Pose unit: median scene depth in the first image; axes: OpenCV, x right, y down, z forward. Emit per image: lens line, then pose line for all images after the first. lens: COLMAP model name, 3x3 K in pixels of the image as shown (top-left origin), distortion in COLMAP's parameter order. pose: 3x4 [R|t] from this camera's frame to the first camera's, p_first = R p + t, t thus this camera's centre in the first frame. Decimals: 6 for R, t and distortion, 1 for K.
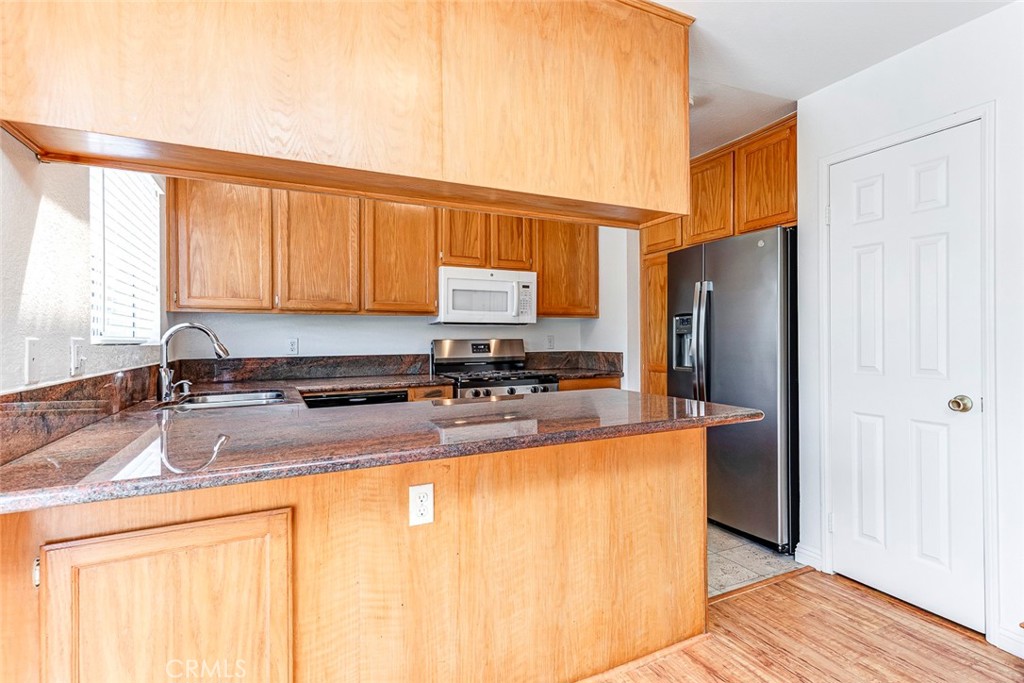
lens RADIAL K [[505.3, 0, 532.0], [0, 505.3, 338.2], [0, 0, 1]] dist [0.015414, -0.000515]
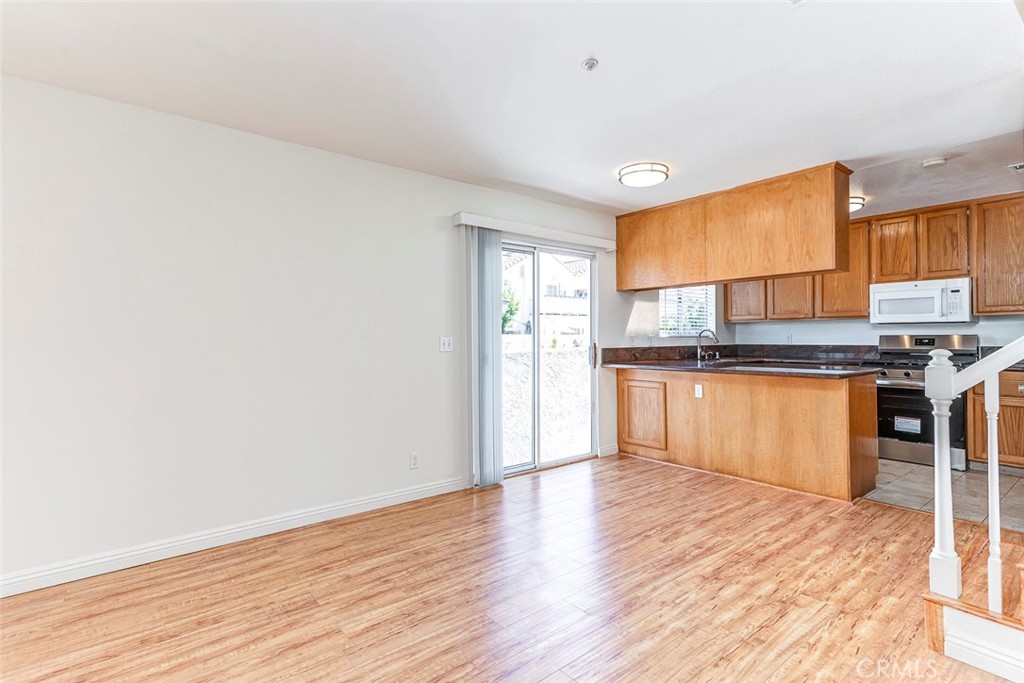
lens RADIAL K [[505.3, 0, 512.1], [0, 505.3, 329.8], [0, 0, 1]] dist [0.015414, -0.000515]
pose [[0.190088, -0.008532, -0.981730, 1.599956], [0.005415, 0.999956, -0.007642, -0.011536], [0.981752, -0.003863, 0.190126, -0.419579]]
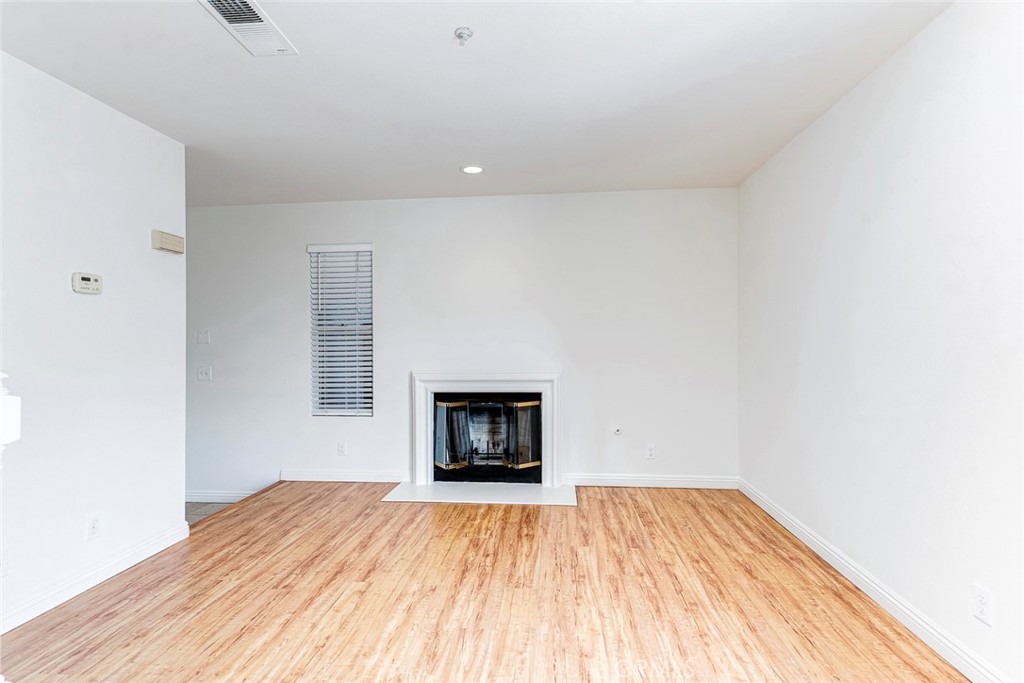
lens RADIAL K [[481.8, 0, 512.6], [0, 481.8, 340.7], [0, 0, 1]] dist [0.015867, 0.001195]
pose [[-0.839739, 0.010337, 0.542892, 0.145066], [0.010873, 0.999938, -0.002221, -0.008568], [-0.542881, 0.004038, -0.839800, 0.572452]]
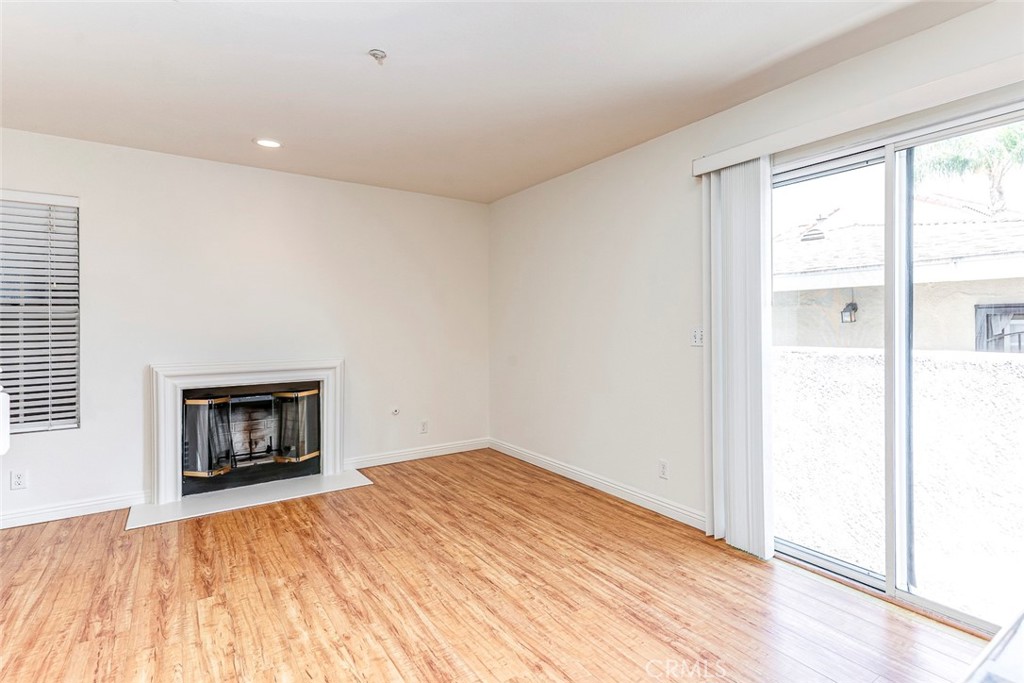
lens RADIAL K [[505.3, 0, 529.3], [0, 505.3, 324.1], [0, 0, 1]] dist [0.015414, -0.000515]
pose [[-0.992370, 0.009228, -0.122950, 0.495855], [0.009756, 0.999946, -0.003687, -0.009280], [0.122909, -0.004858, -0.992406, 0.924519]]
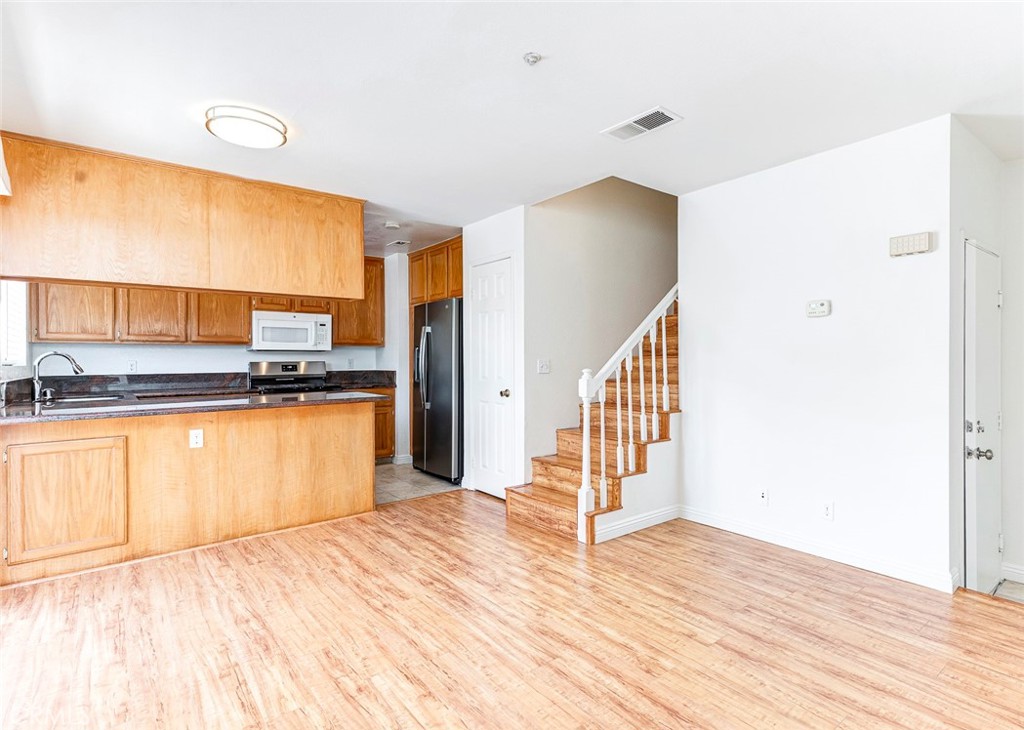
lens RADIAL K [[528.1, 0, 563.2], [0, 528.1, 359.1], [0, 0, 1]] dist [0.002846, 0.003255]
pose [[0.973089, 0.001014, 0.230425, 0.499278], [-0.000627, 0.999998, -0.001753, -0.005862], [-0.230427, 0.001561, 0.973088, -0.993905]]
